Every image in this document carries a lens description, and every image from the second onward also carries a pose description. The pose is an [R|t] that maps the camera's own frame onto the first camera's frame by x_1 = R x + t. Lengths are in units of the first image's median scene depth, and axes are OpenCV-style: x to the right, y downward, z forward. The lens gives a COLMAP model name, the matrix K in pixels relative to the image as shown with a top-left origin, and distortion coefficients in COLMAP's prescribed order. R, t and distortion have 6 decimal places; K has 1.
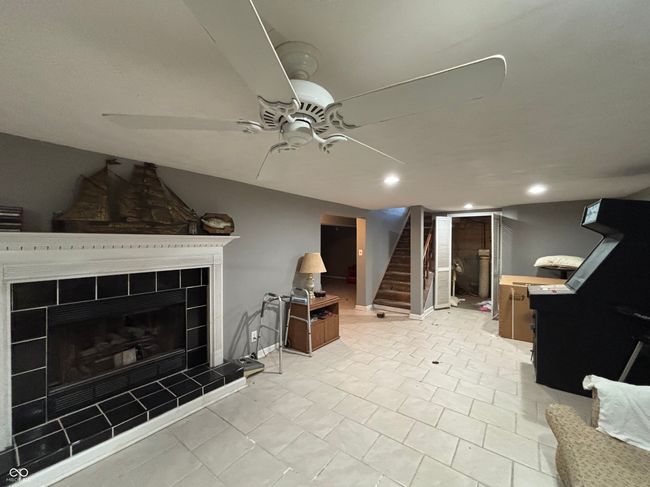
lens RADIAL K [[263.6, 0, 323.4], [0, 263.6, 244.7], [0, 0, 1]] dist [0.005478, -0.001832]
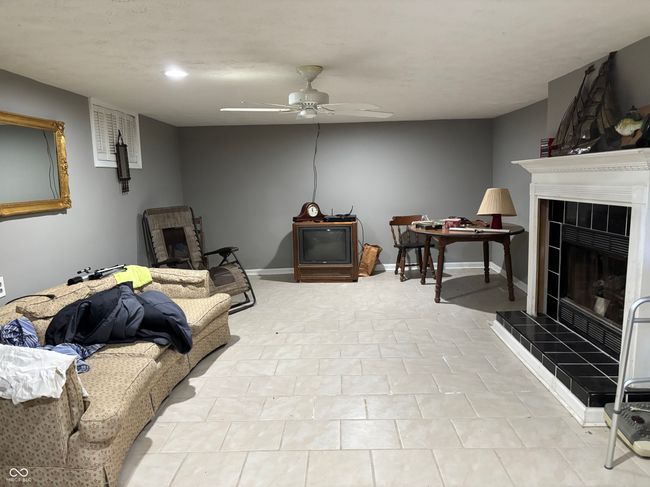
lens RADIAL K [[488.0, 0, 325.2], [0, 488.0, 244.9], [0, 0, 1]] dist [0.001859, 0.000464]
pose [[-0.816571, 0.099266, -0.568645, 0.898785], [0.025601, 0.990361, 0.136120, 0.008779], [0.576677, 0.096594, -0.811242, 1.905326]]
